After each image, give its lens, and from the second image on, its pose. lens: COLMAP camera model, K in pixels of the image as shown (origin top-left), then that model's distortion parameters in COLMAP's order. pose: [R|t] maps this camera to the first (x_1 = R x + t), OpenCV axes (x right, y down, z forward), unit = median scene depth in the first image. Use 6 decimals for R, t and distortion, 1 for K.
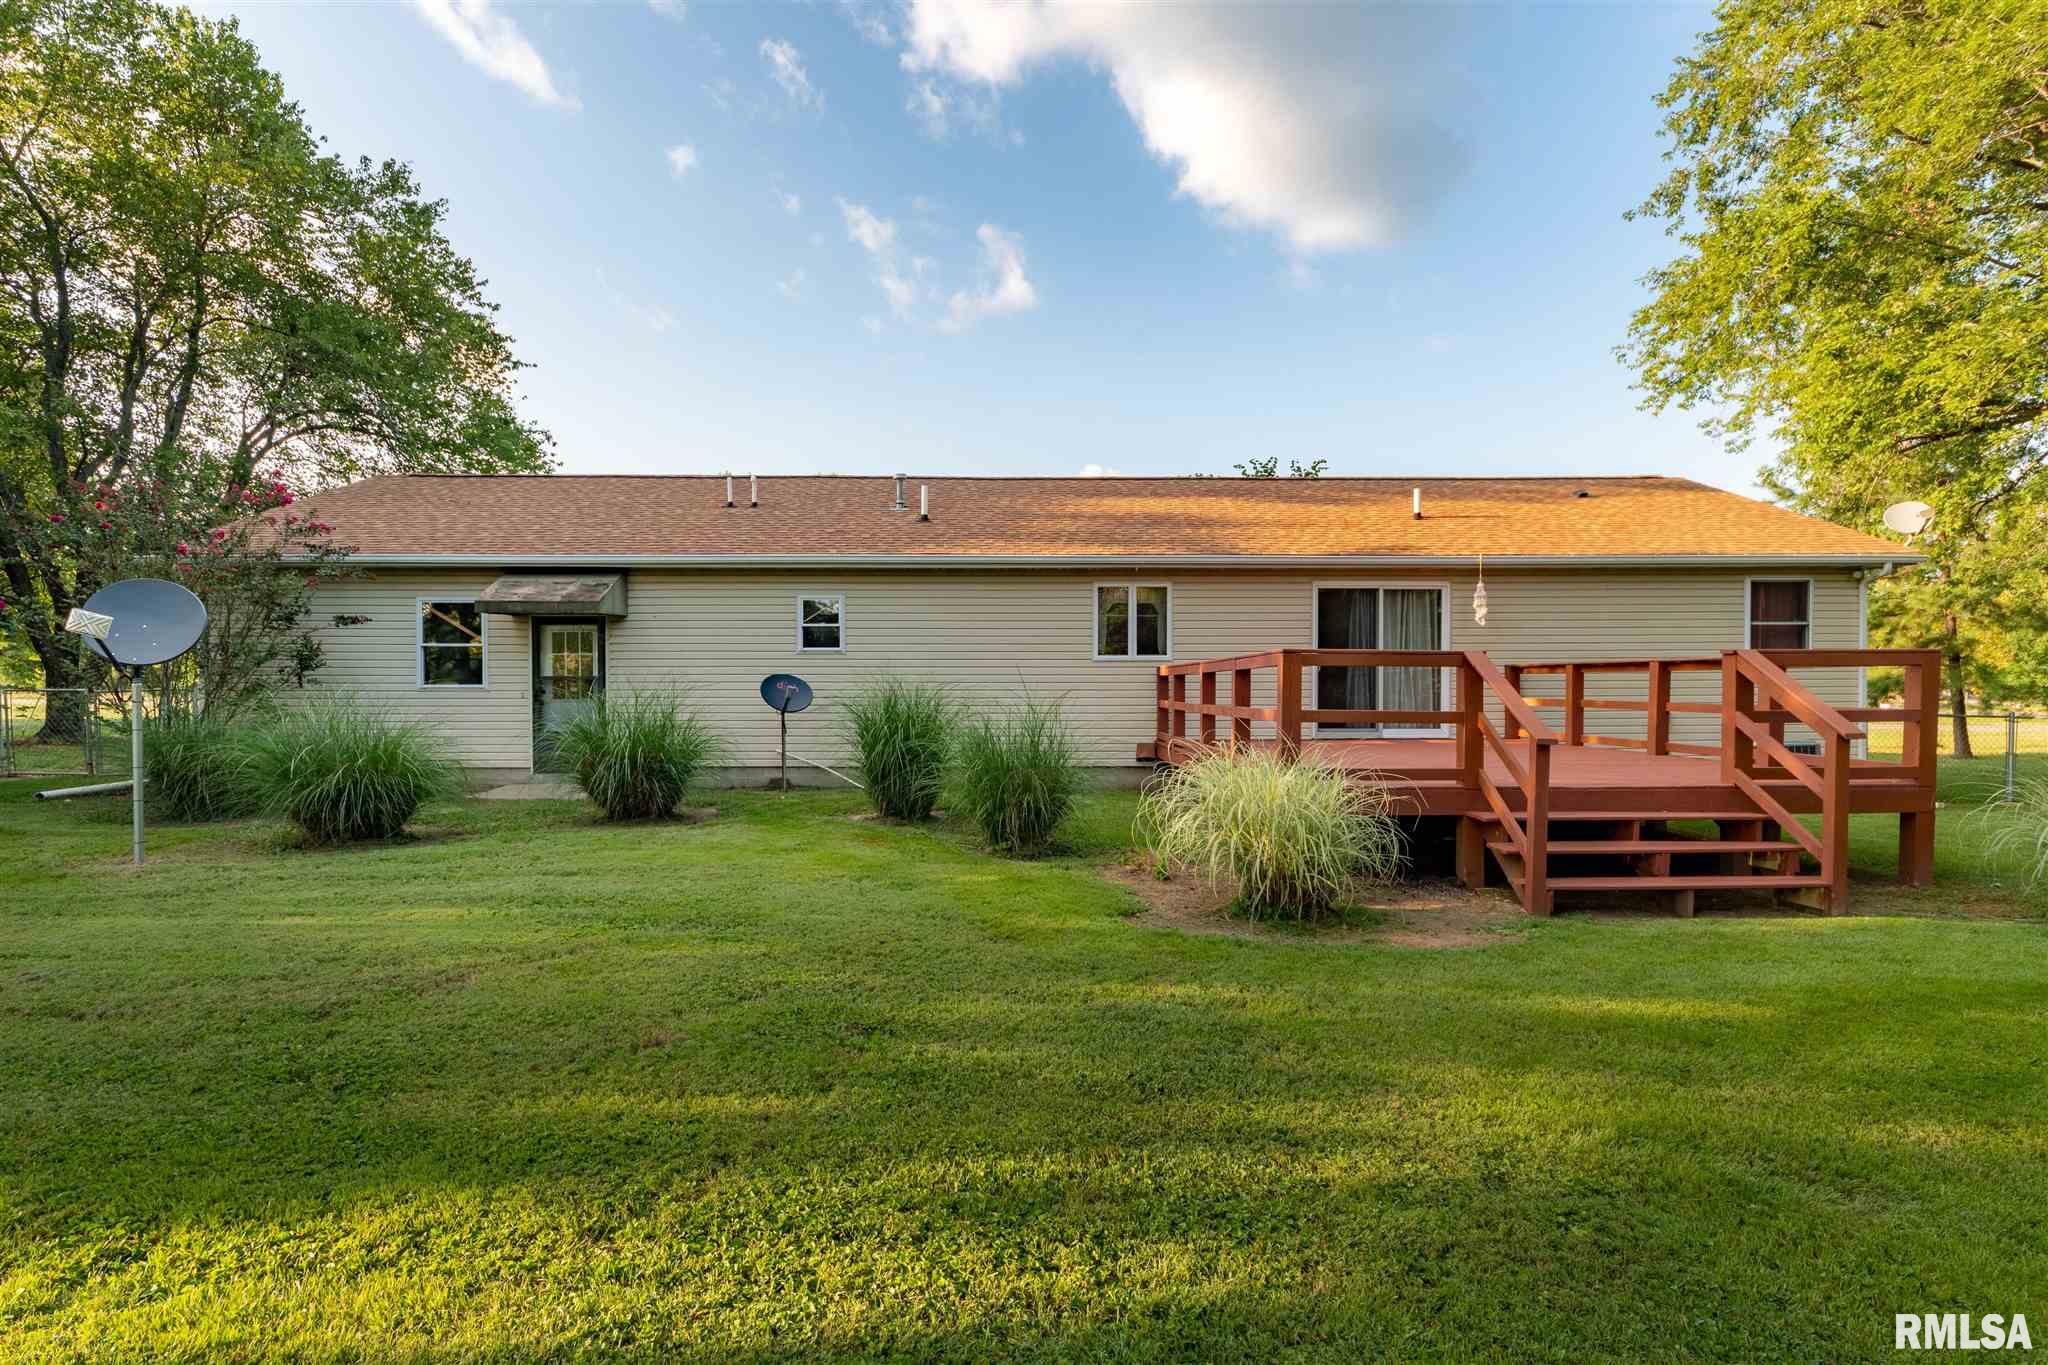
lens RADIAL K [[1023.0, 0, 1031.5], [0, 1023.0, 696.2], [0, 0, 1]] dist [0.014430, 0.000204]
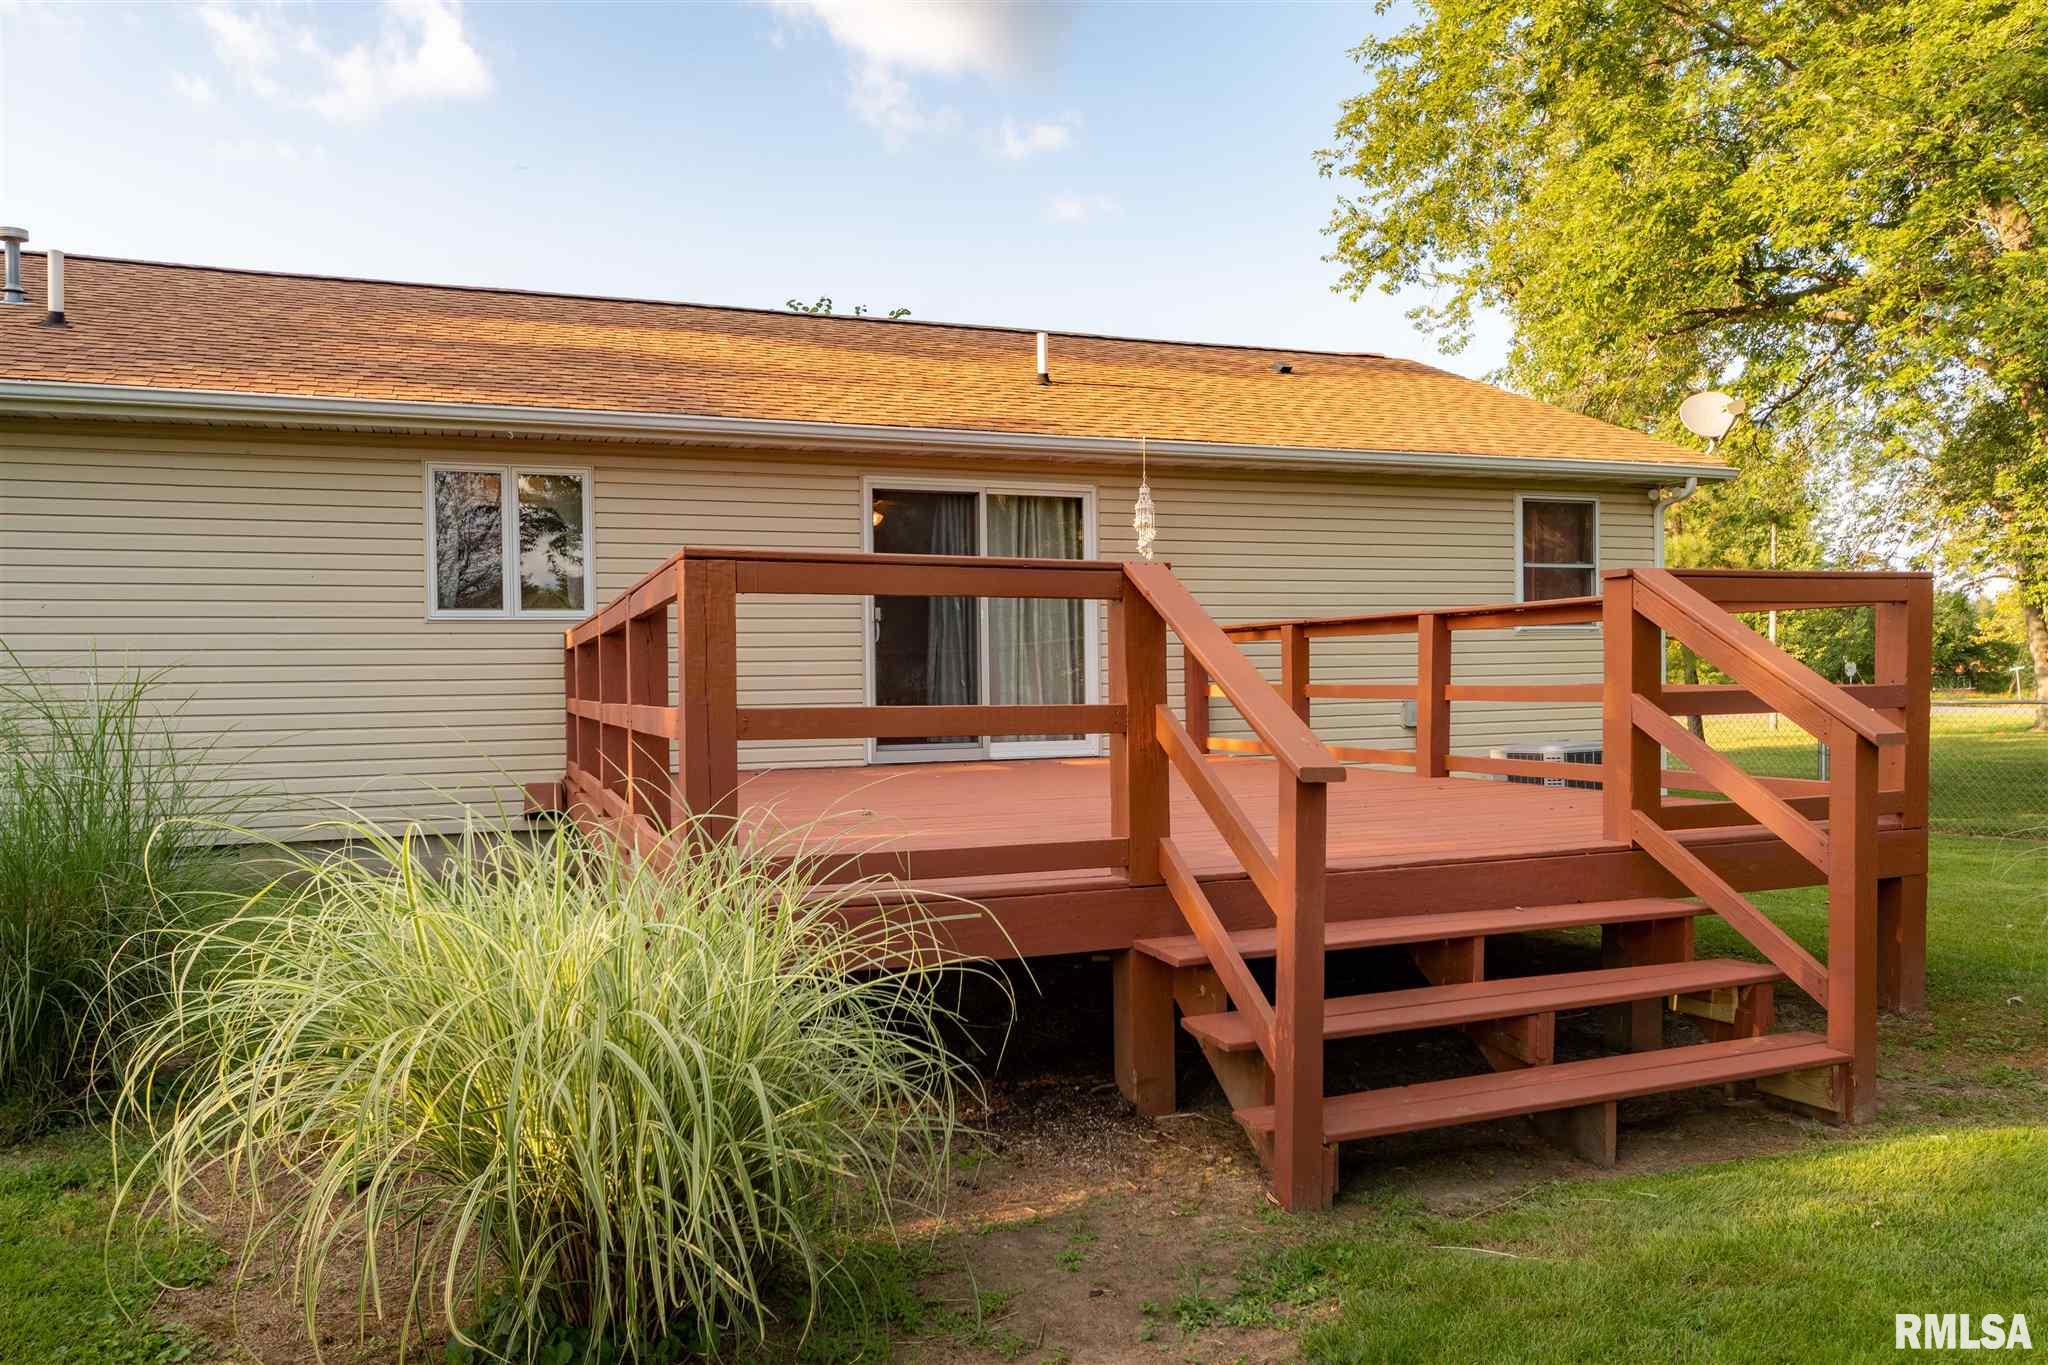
lens RADIAL K [[1425.1, 0, 1022.4], [0, 1425.1, 683.7], [0, 0, 1]] dist [-0.000985, -0.001275]
pose [[0.945609, -0.013881, 0.325010, 0.106152], [0.017593, 0.999809, -0.008484, 0.006272], [-0.324830, 0.013740, 0.945673, 0.255450]]
